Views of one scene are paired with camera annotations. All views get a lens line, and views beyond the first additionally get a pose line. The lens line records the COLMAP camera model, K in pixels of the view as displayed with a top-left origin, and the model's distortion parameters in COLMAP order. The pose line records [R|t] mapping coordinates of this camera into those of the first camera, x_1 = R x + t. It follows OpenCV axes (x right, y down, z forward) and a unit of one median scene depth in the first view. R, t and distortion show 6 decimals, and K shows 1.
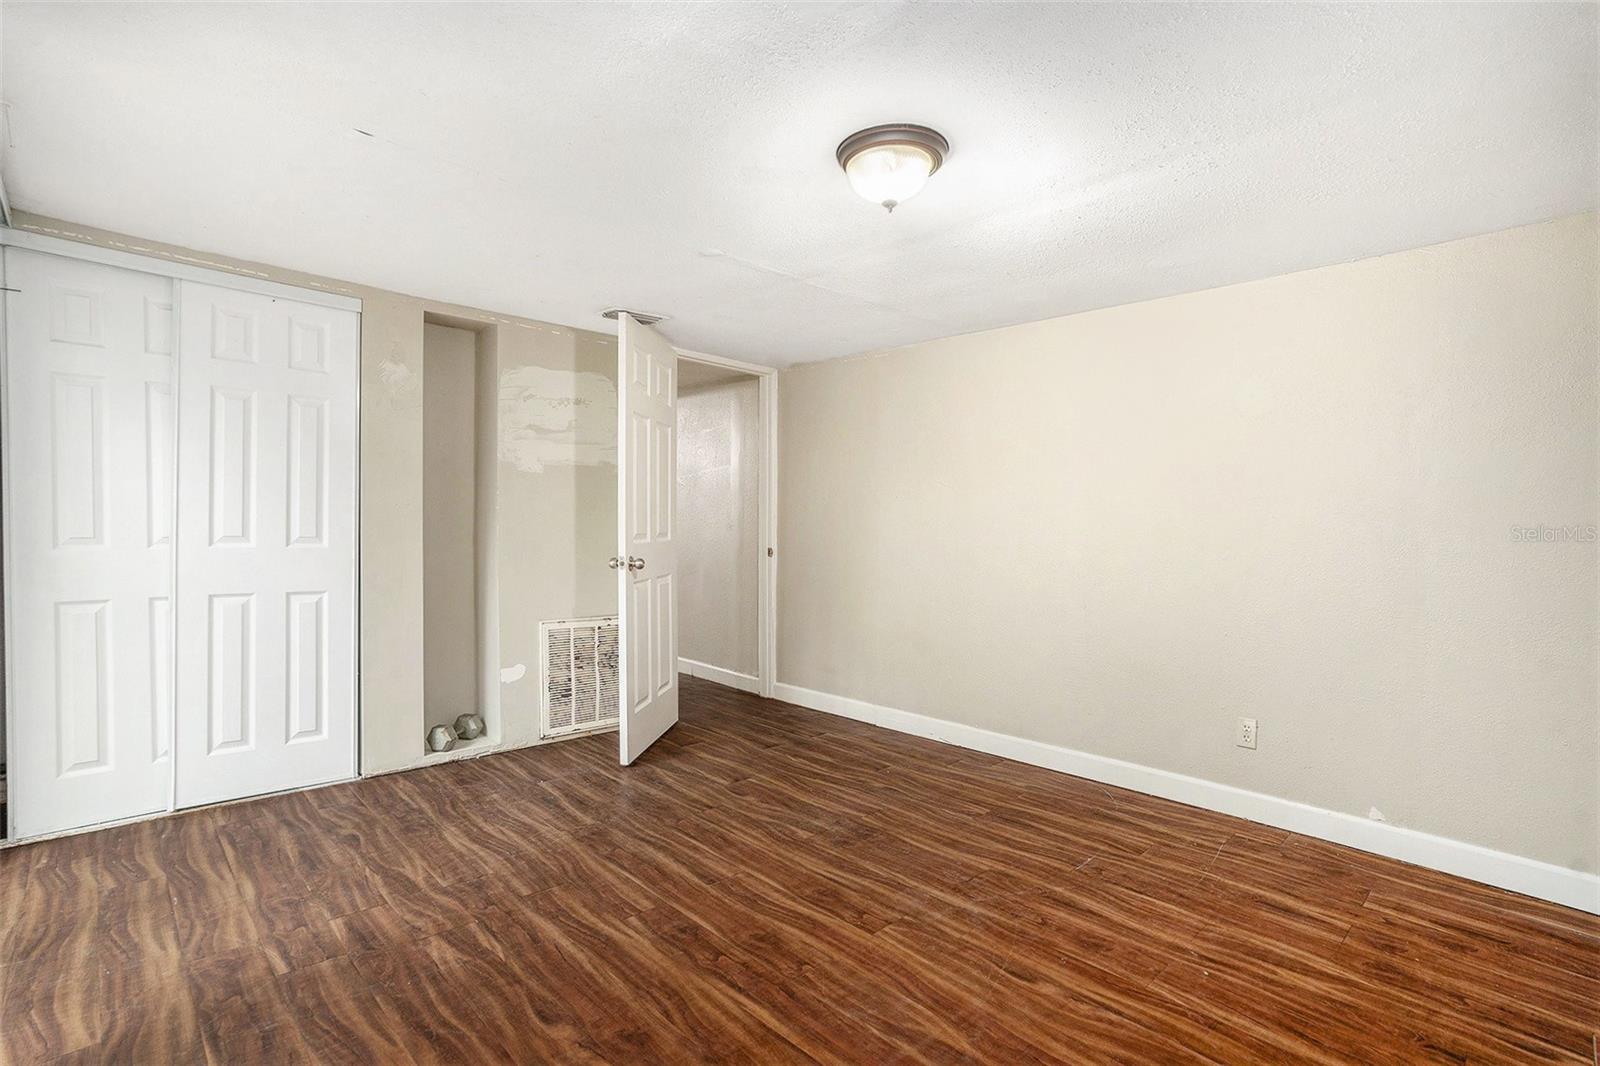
lens RADIAL K [[770.4, 0, 794.3], [0, 770.4, 550.2], [0, 0, 1]] dist [-0.000825, 0.000944]
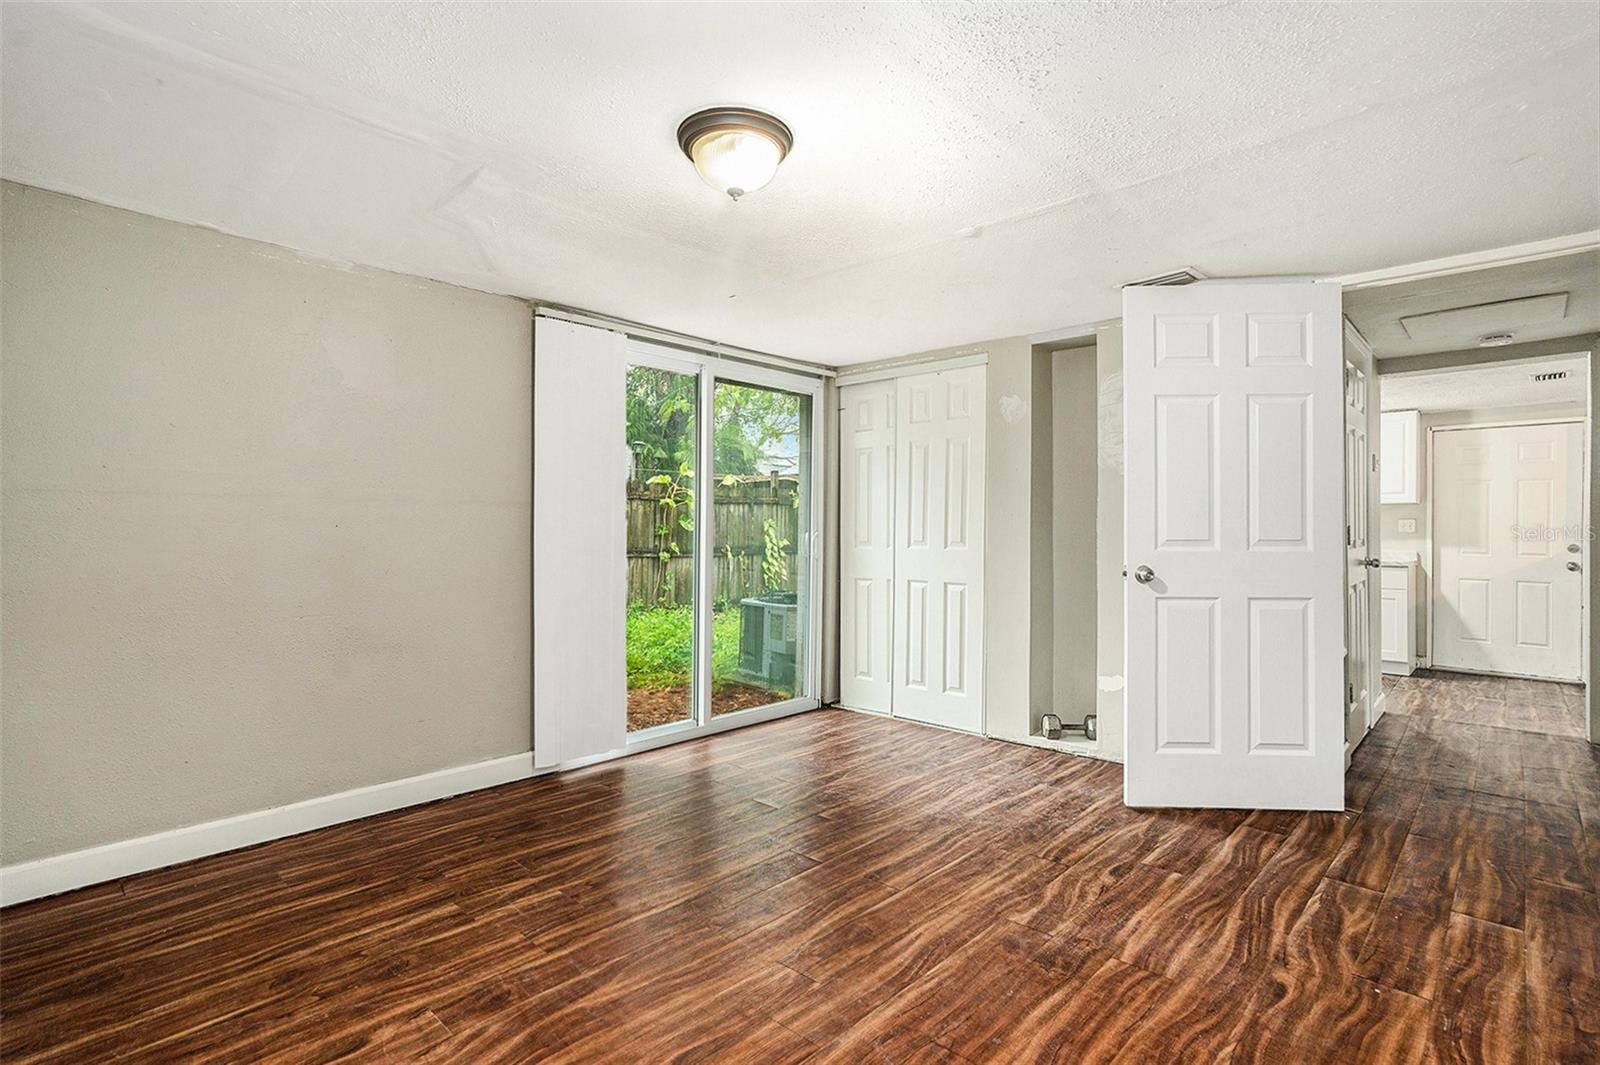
lens RADIAL K [[770.4, 0, 794.3], [0, 770.4, 549.7], [0, 0, 1]] dist [-0.000825, 0.000944]
pose [[0.048856, -0.002301, -0.998803, 0.843249], [-0.023788, 0.999711, -0.003466, 0.009523], [0.998523, 0.023929, 0.048787, 0.797700]]
